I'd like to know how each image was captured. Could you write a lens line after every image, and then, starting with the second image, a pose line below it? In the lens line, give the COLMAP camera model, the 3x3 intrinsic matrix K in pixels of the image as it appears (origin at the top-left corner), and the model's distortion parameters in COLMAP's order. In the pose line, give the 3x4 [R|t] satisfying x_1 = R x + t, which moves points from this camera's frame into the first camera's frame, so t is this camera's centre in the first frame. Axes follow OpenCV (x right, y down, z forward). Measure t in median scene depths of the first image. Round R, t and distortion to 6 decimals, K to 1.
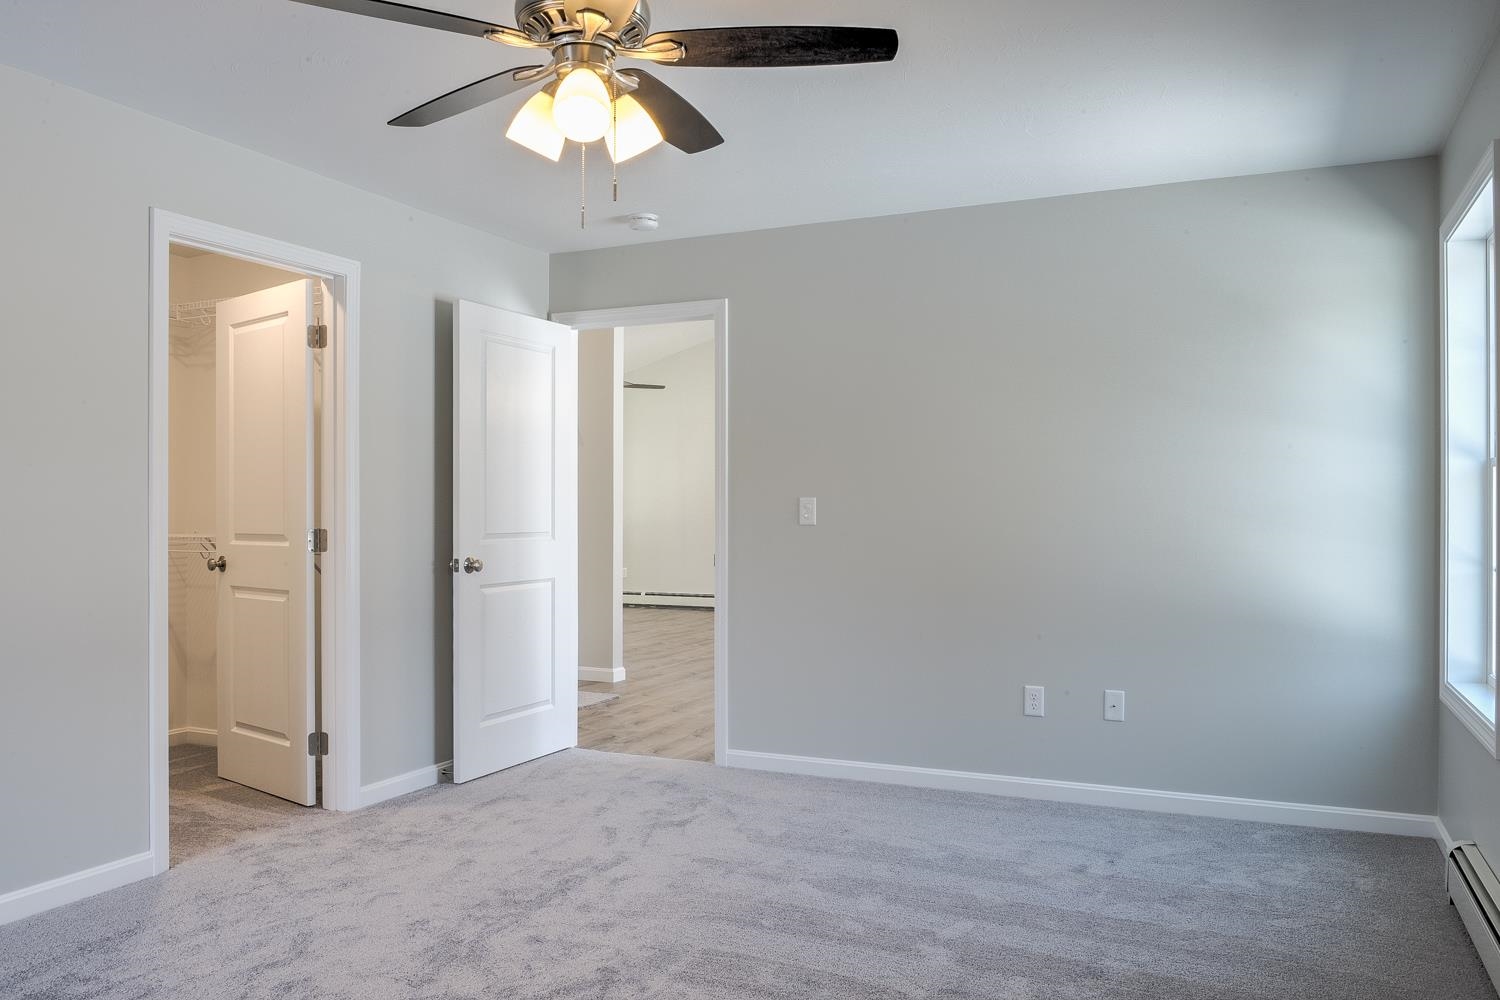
lens RADIAL K [[1133.4, 0, 759.2], [0, 1133.4, 507.4], [0, 0, 1]] dist [-0.021948, -0.008118]
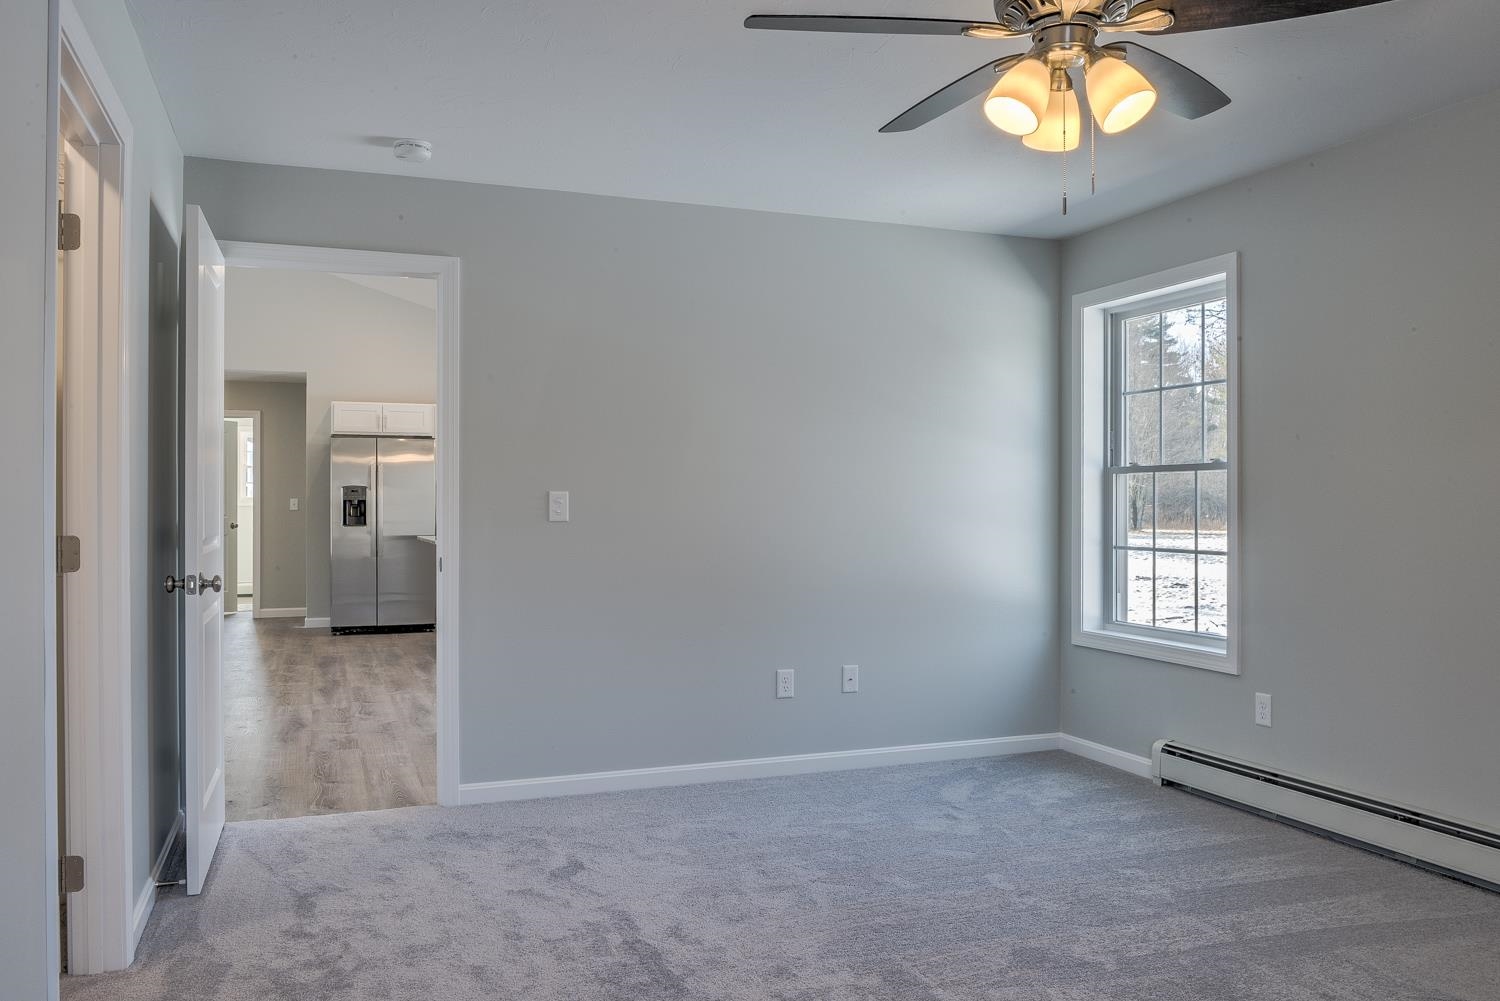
lens RADIAL K [[1133.4, 0, 787.5], [0, 1133.4, 501.9], [0, 0, 1]] dist [-0.021948, -0.008118]
pose [[0.690562, 0.001776, 0.723271, -0.563786], [-0.001943, 0.999998, -0.000600, 0.000067], [-0.723271, -0.000991, 0.690564, 0.276712]]
